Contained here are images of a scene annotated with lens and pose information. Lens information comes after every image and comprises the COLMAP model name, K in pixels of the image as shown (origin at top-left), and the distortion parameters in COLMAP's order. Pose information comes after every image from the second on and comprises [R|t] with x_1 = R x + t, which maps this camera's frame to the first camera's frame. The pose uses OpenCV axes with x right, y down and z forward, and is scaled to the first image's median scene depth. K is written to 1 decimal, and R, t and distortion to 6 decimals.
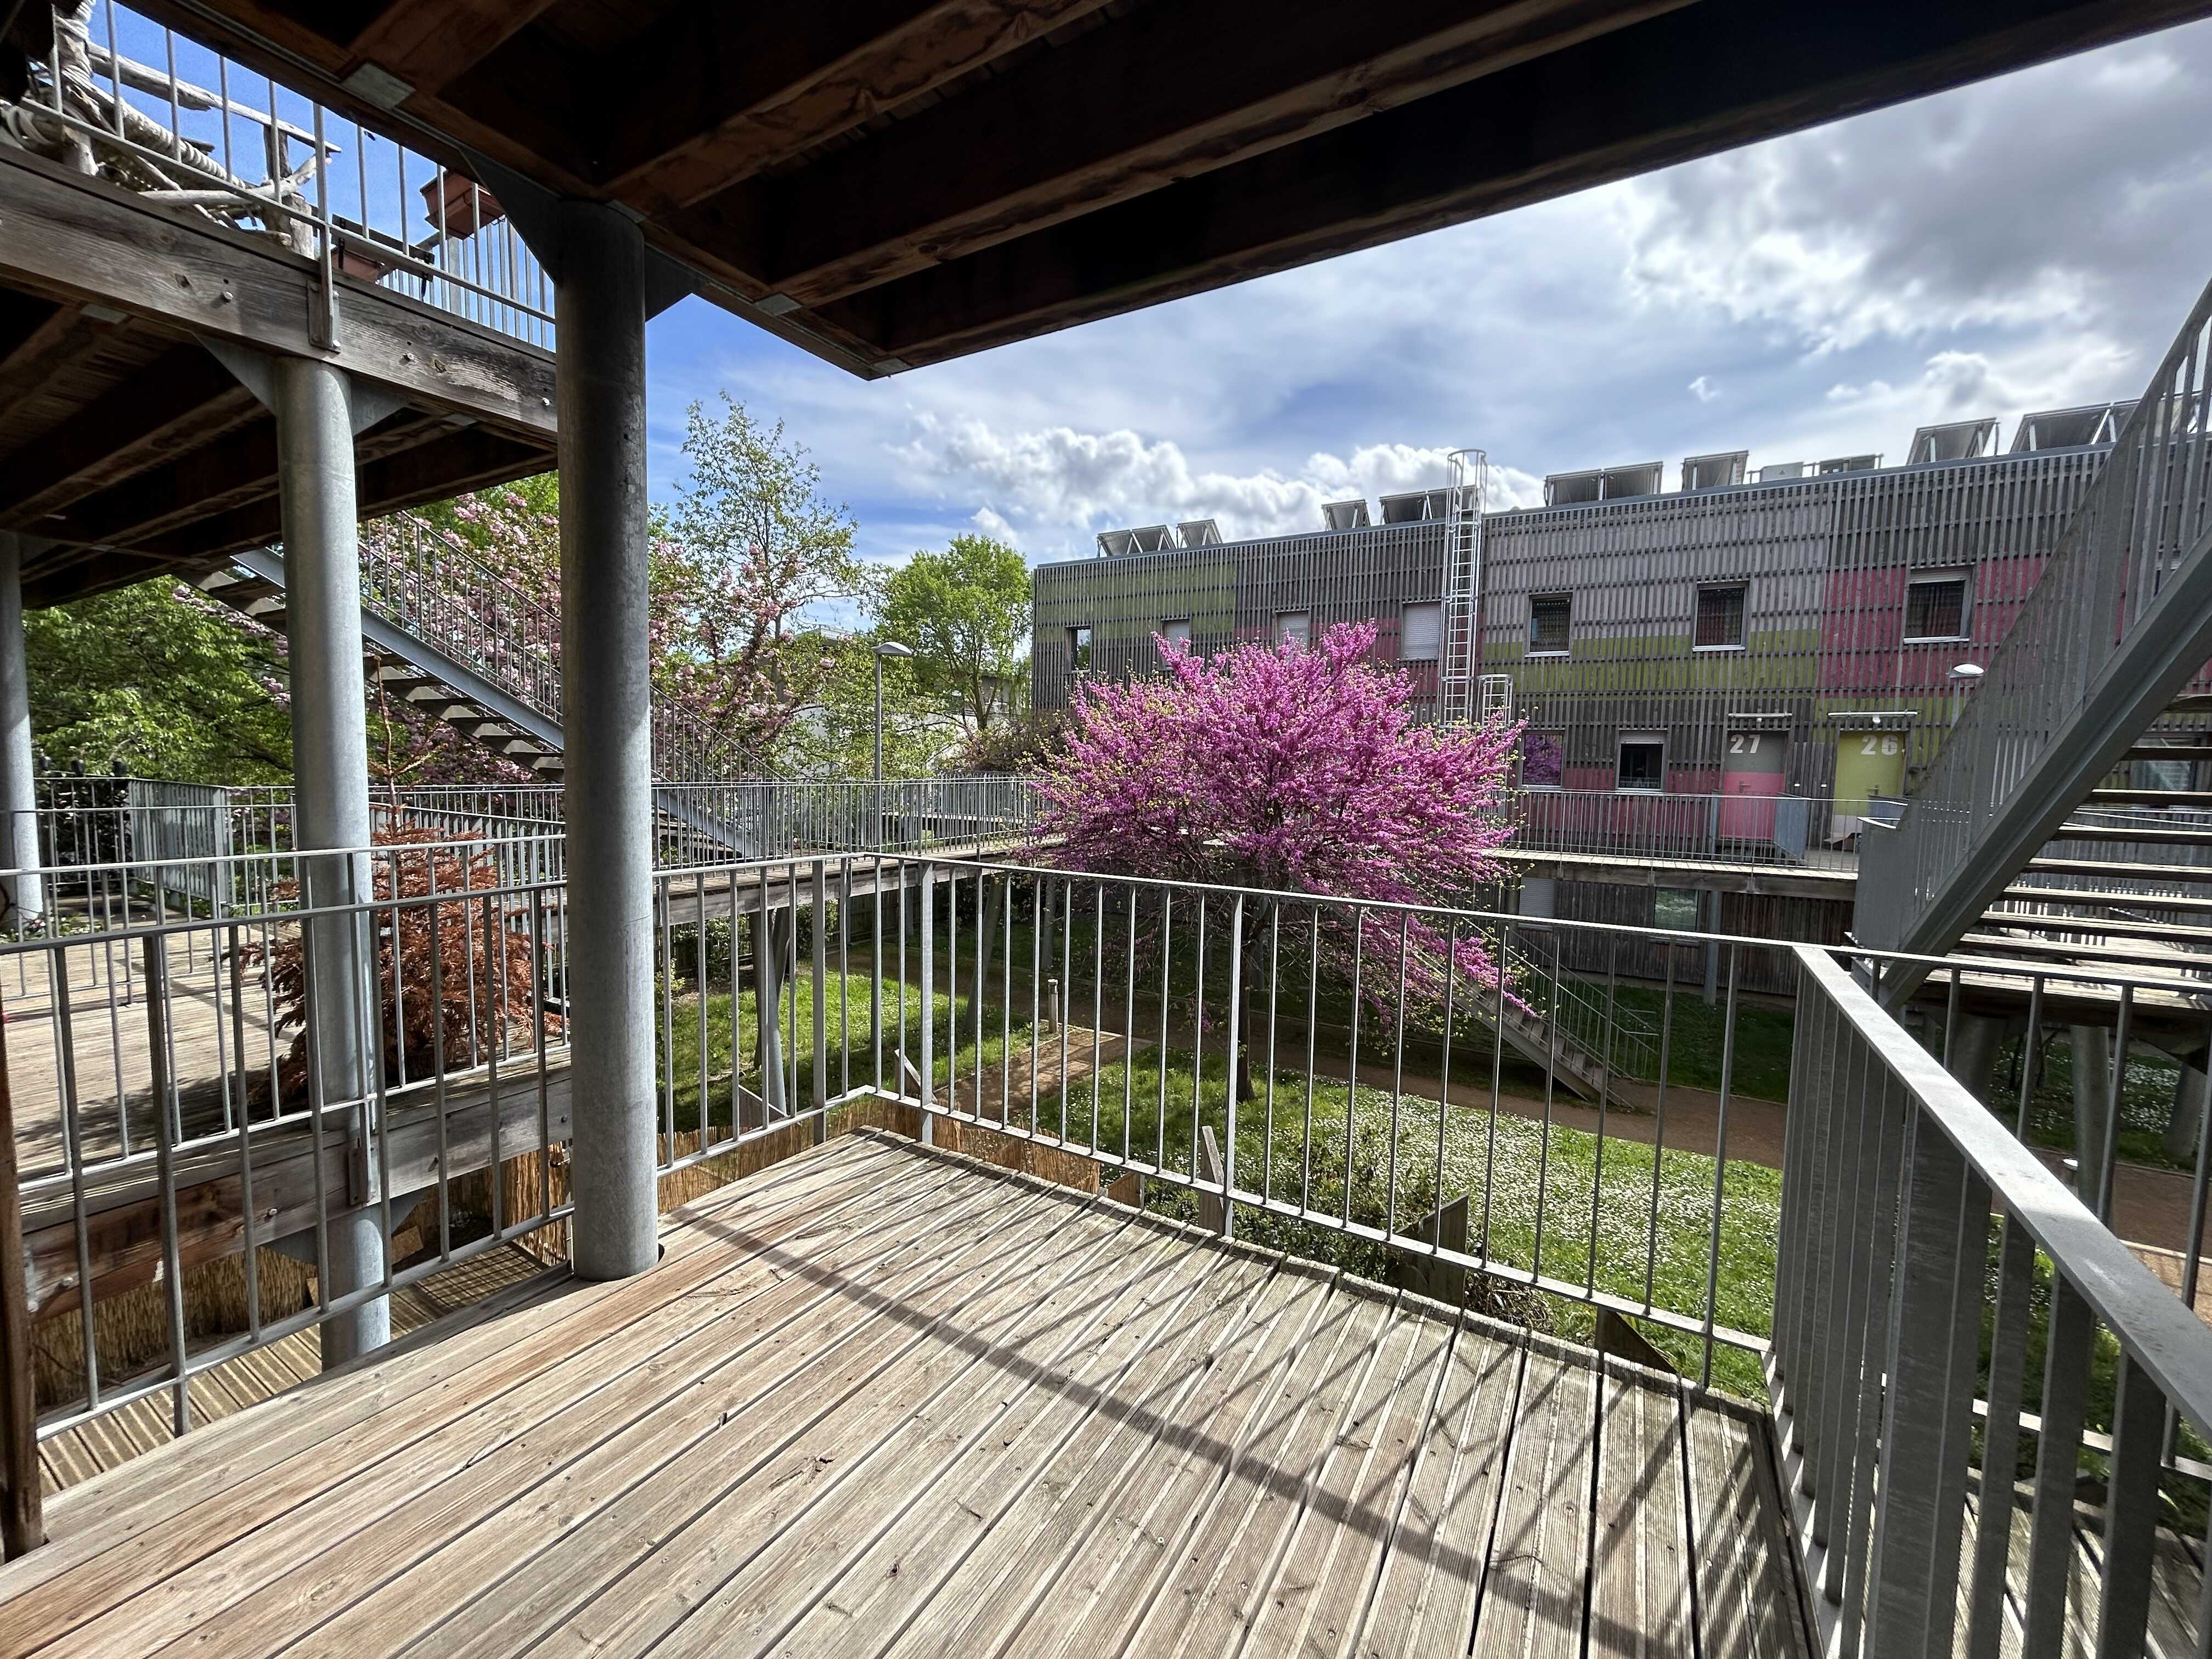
lens RADIAL K [[887.5, 0, 1107.0], [0, 887.5, 828.2], [0, 0, 1]] dist [0.001485, -0.000207]
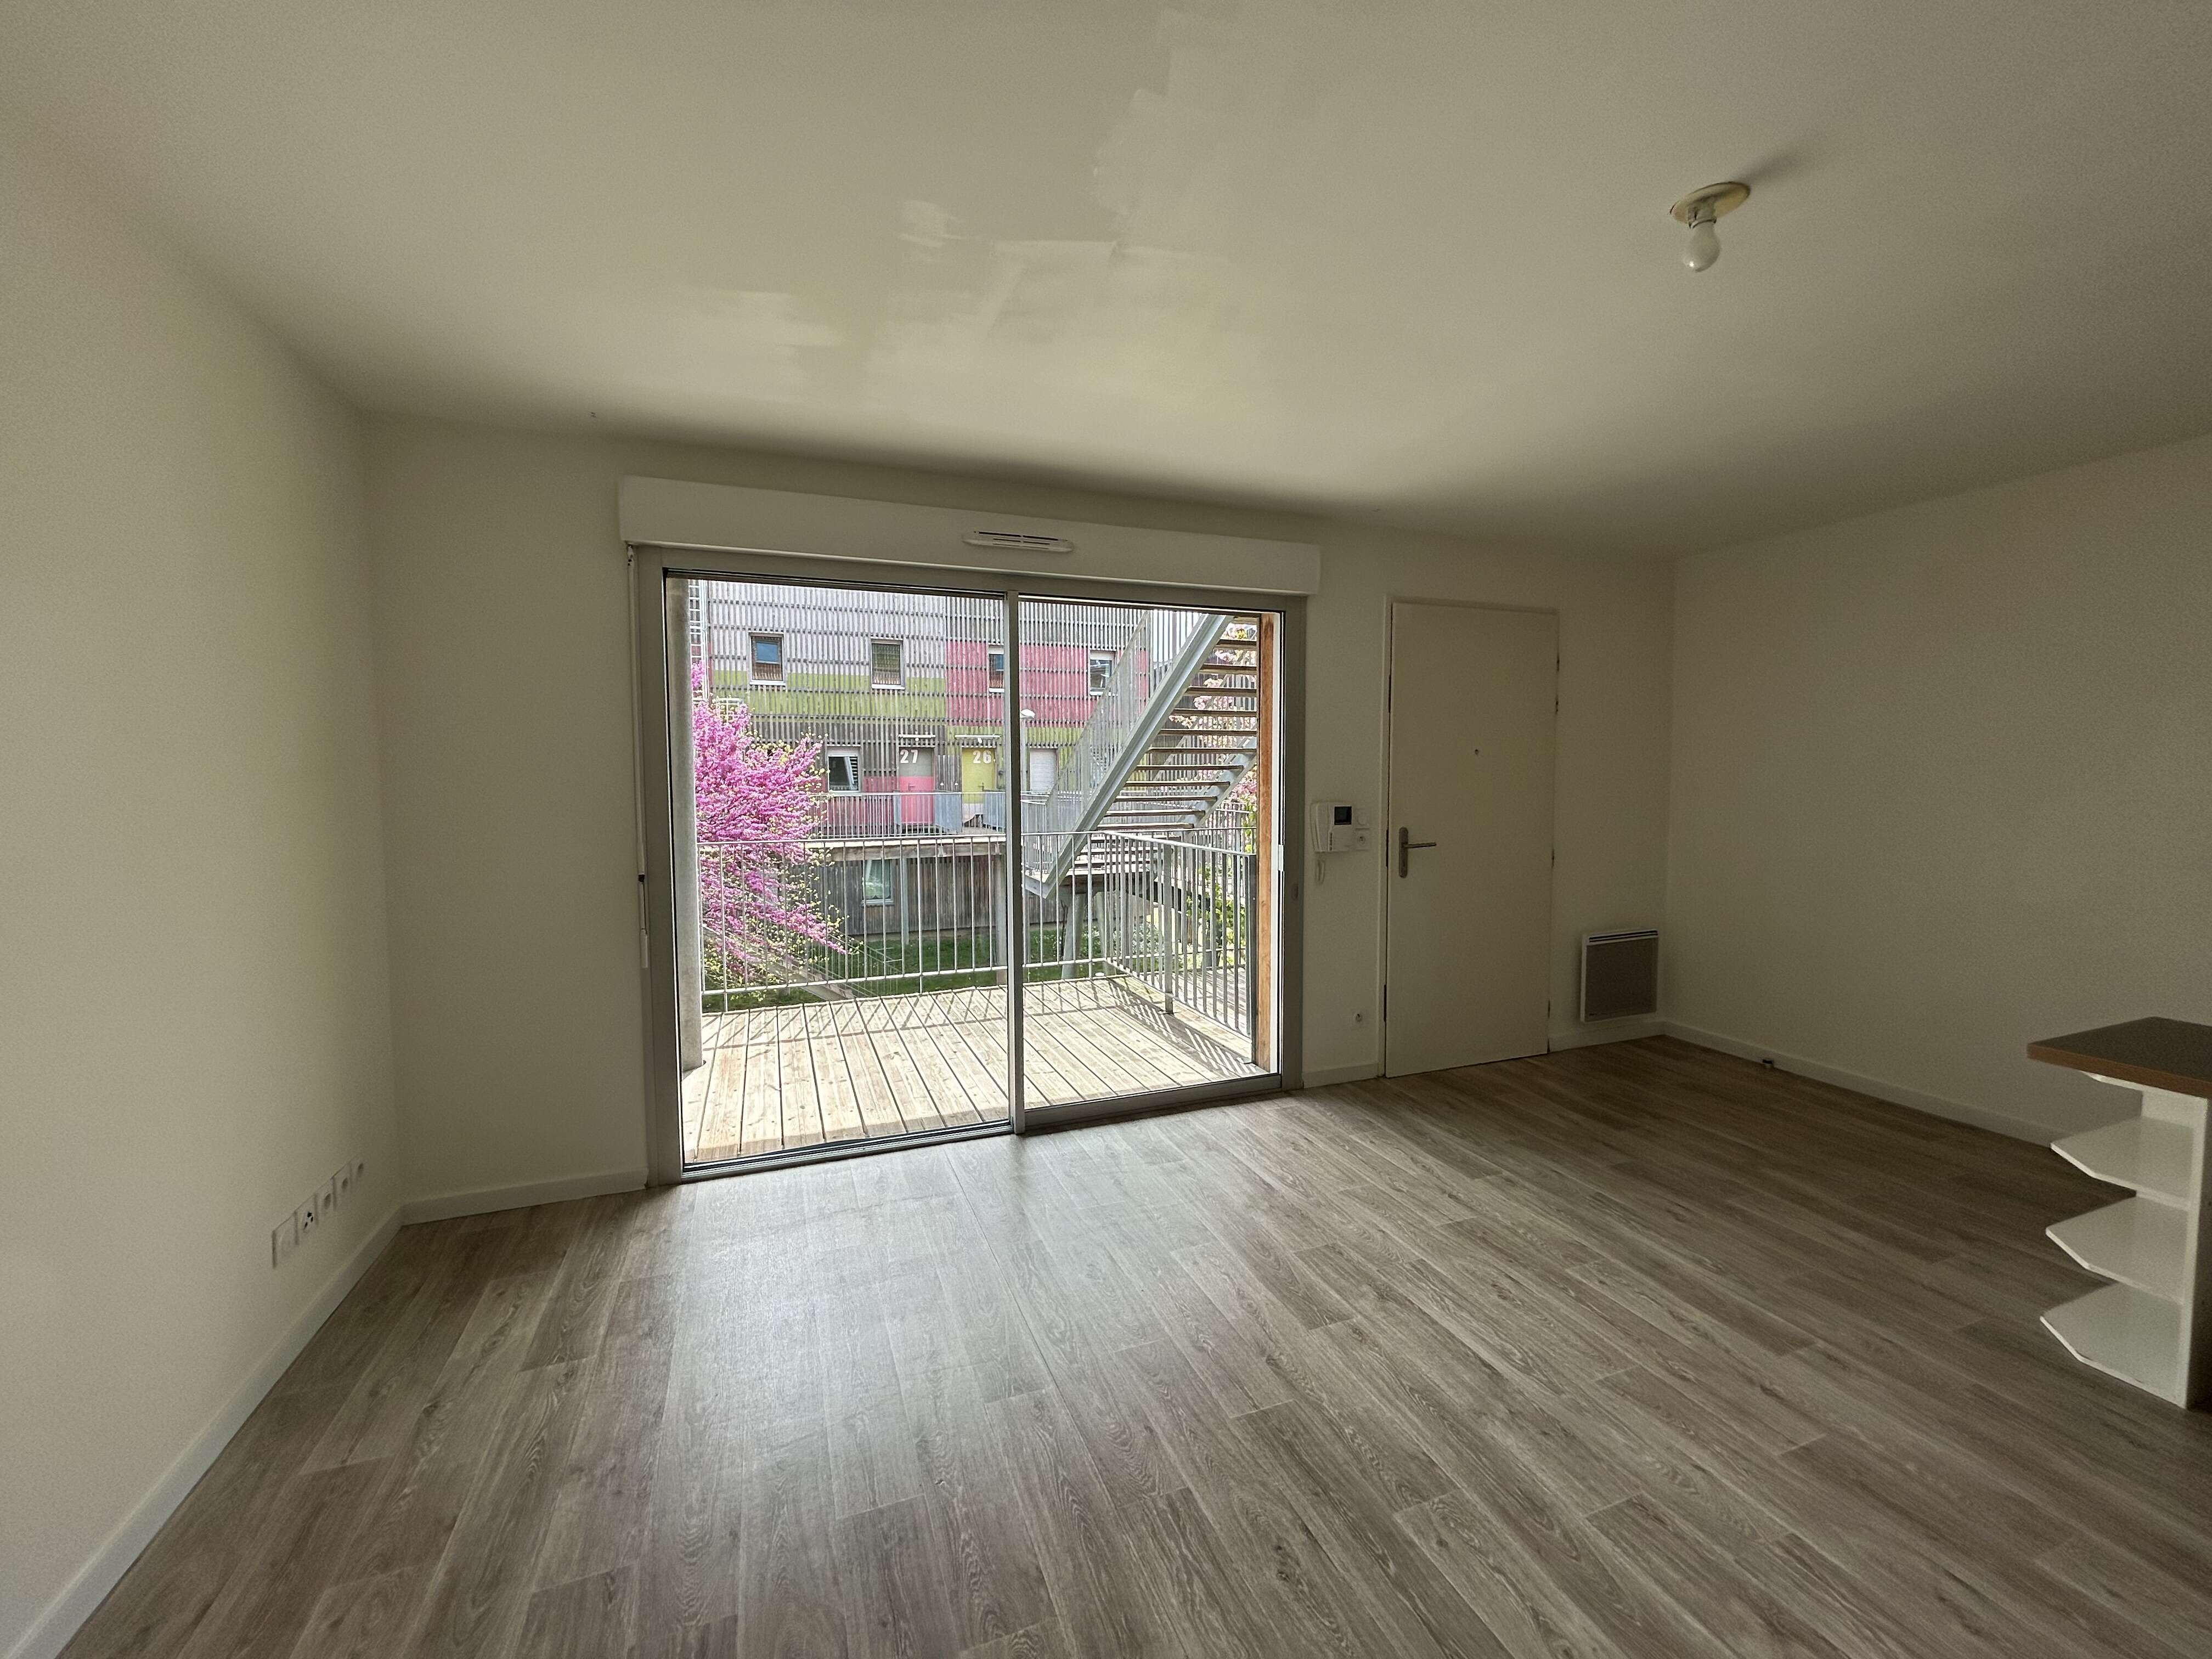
lens RADIAL K [[887.5, 0, 1109.4], [0, 887.5, 825.5], [0, 0, 1]] dist [0.001485, -0.000207]
pose [[0.618870, -0.068785, 0.782476, -0.200376], [0.078333, 0.996597, 0.025652, 0.002979], [-0.781578, 0.045418, 0.622152, -0.119201]]
